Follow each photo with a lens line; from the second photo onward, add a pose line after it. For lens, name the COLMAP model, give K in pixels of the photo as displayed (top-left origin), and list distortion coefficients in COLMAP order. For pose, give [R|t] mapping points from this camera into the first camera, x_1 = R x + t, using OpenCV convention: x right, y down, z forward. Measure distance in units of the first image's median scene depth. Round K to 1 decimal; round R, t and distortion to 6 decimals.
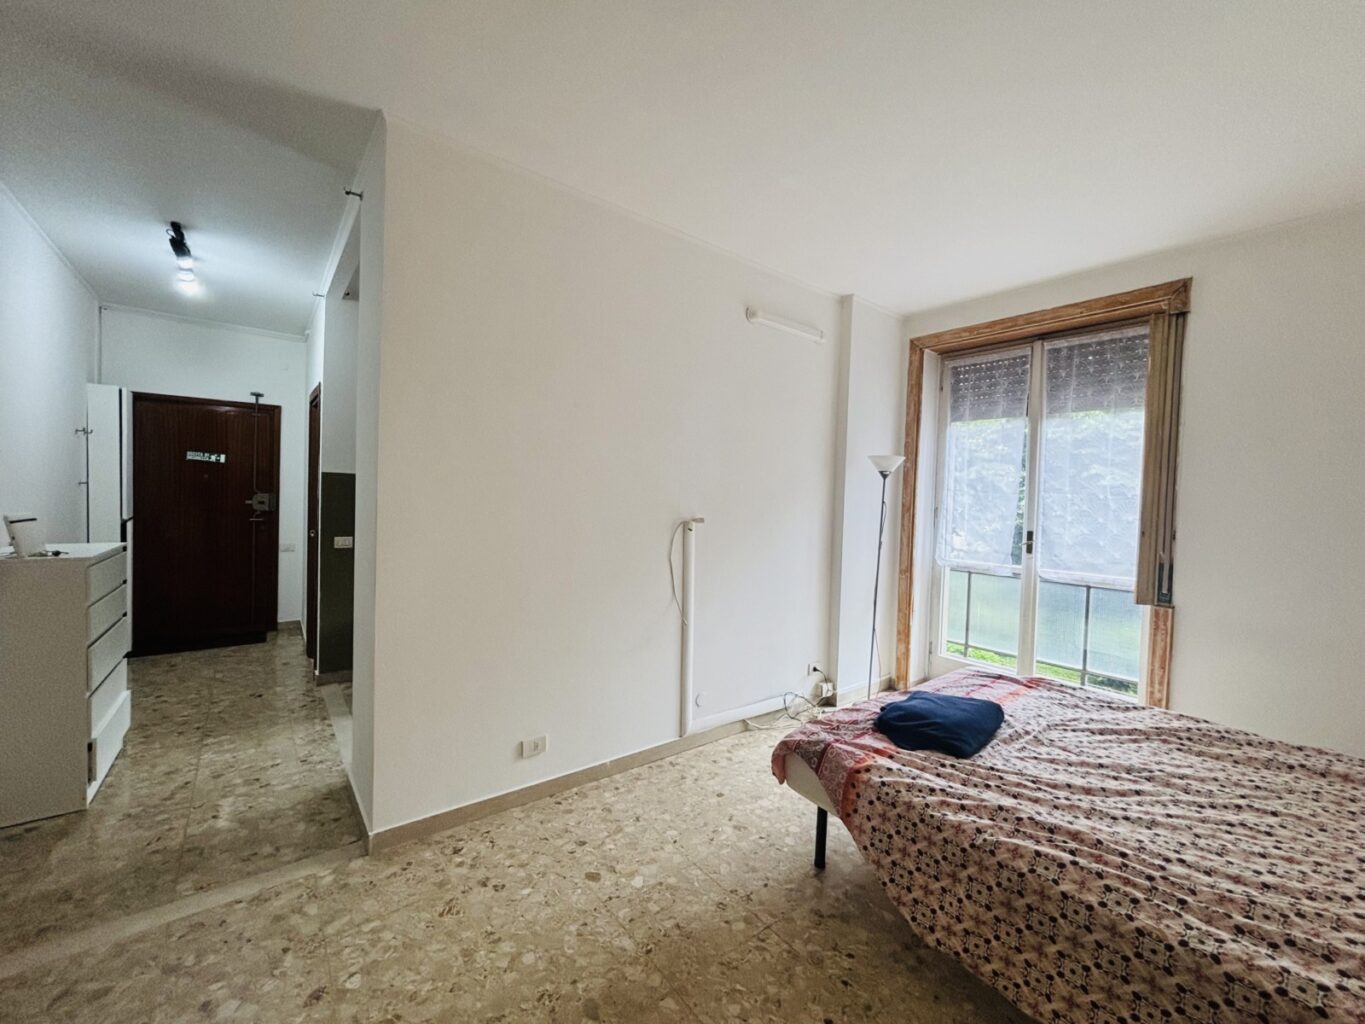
lens RADIAL K [[547.7, 0, 690.3], [0, 547.7, 513.8], [0, 0, 1]] dist [-0.000876, -0.000181]
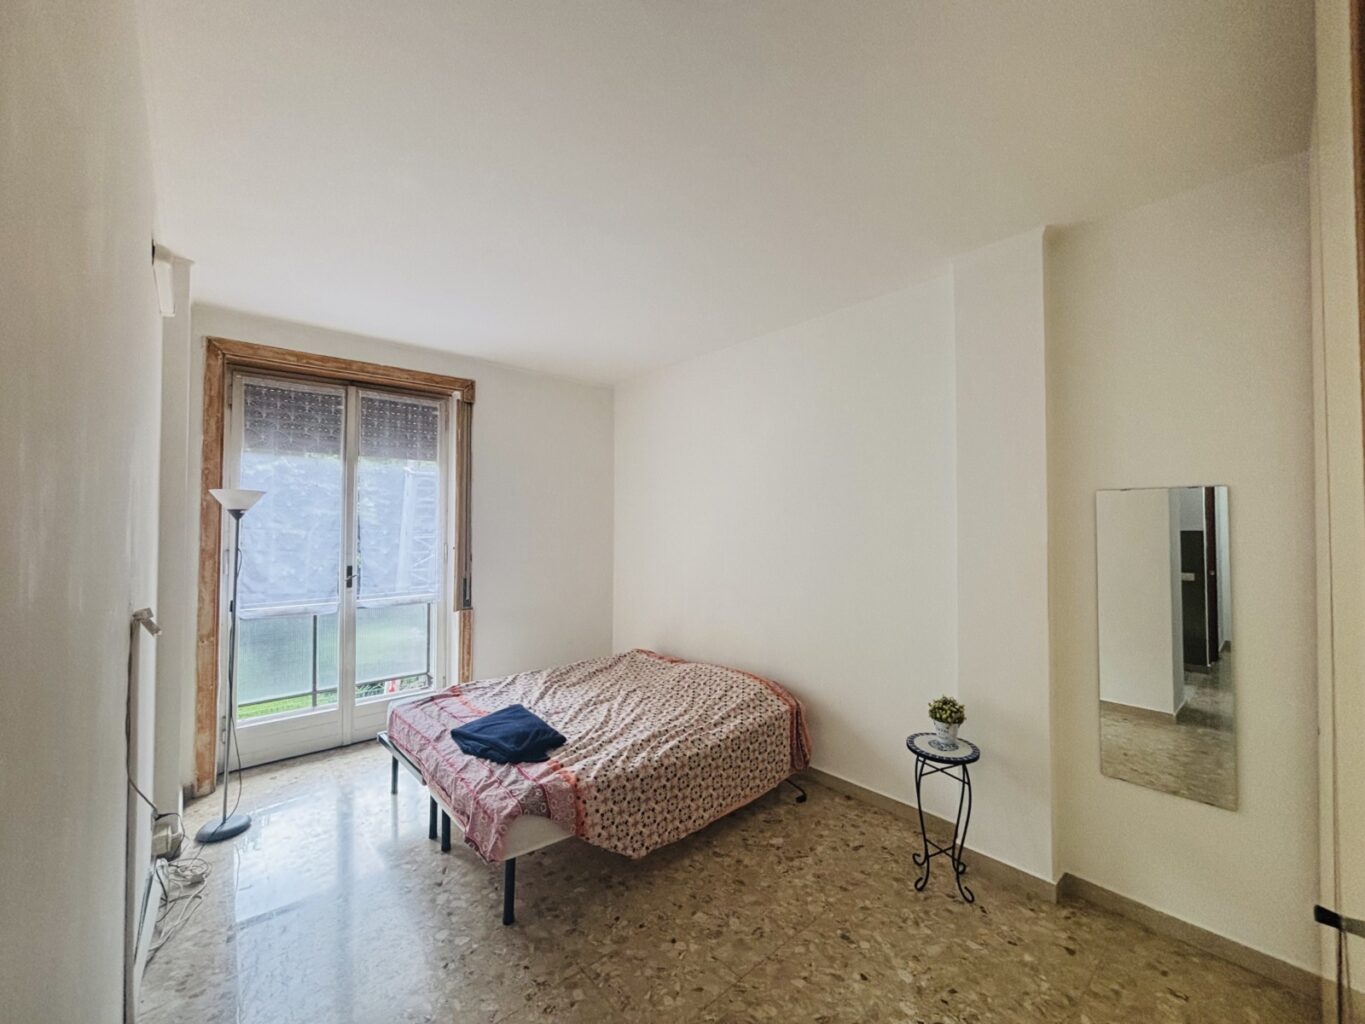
lens RADIAL K [[547.7, 0, 678.3], [0, 547.7, 514.5], [0, 0, 1]] dist [-0.000876, -0.000181]
pose [[-0.041275, -0.020373, 0.998940, -0.715519], [0.032430, 0.999238, 0.021719, -0.109780], [-0.998621, 0.033292, -0.040582, 0.659619]]
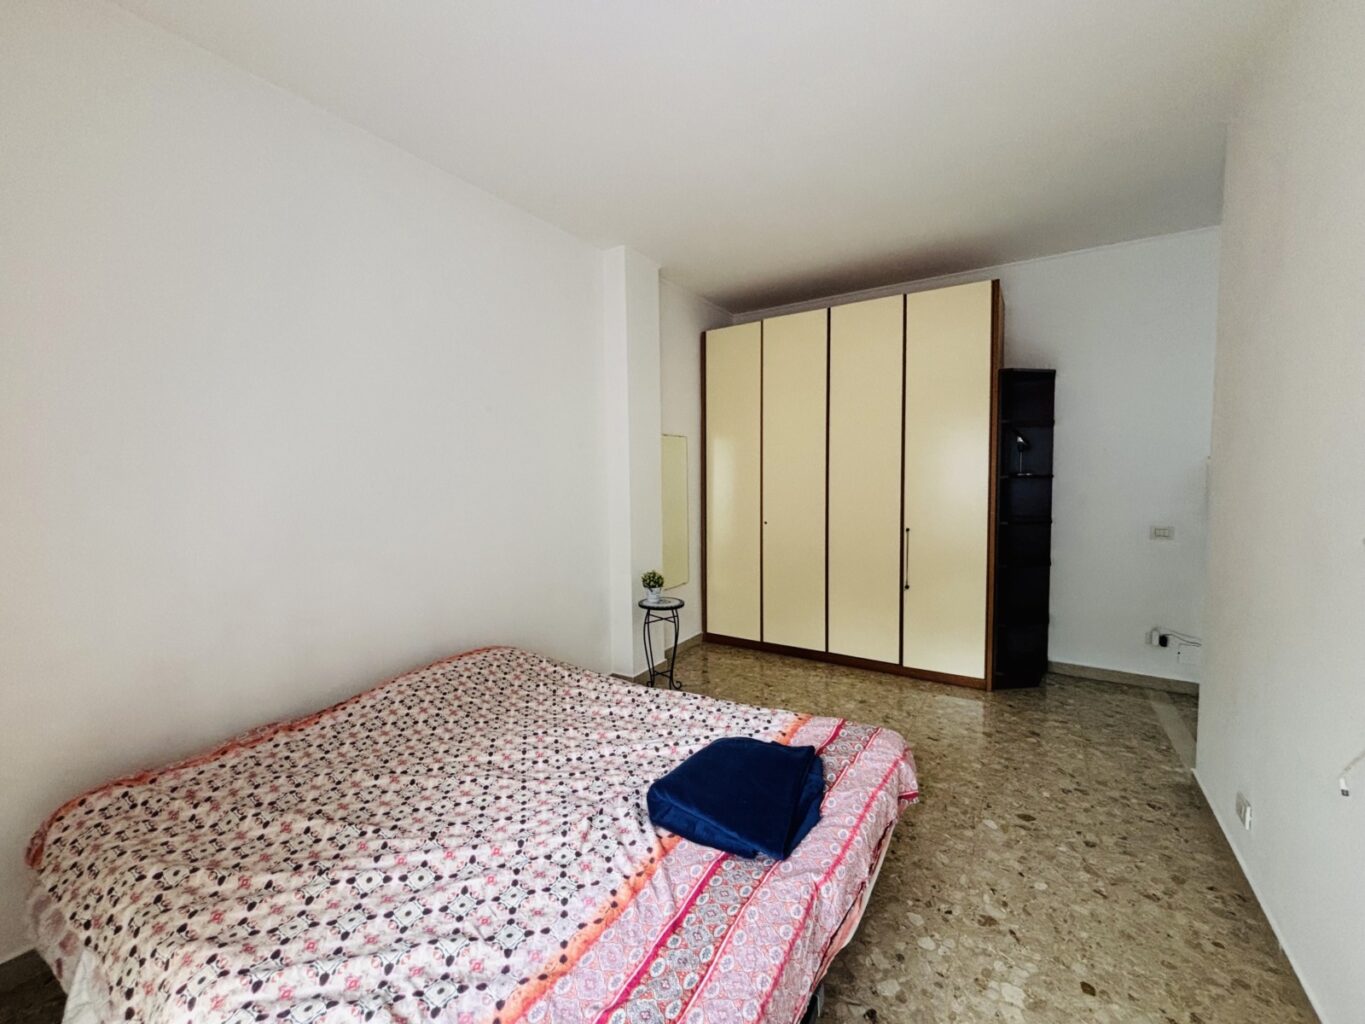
lens RADIAL K [[547.7, 0, 688.8], [0, 547.7, 512.5], [0, 0, 1]] dist [-0.000876, -0.000181]
pose [[-0.945846, -0.003319, -0.324598, 0.725890], [-0.035318, 0.995064, 0.092739, -0.017906], [0.322688, 0.099181, -0.941295, 1.555327]]
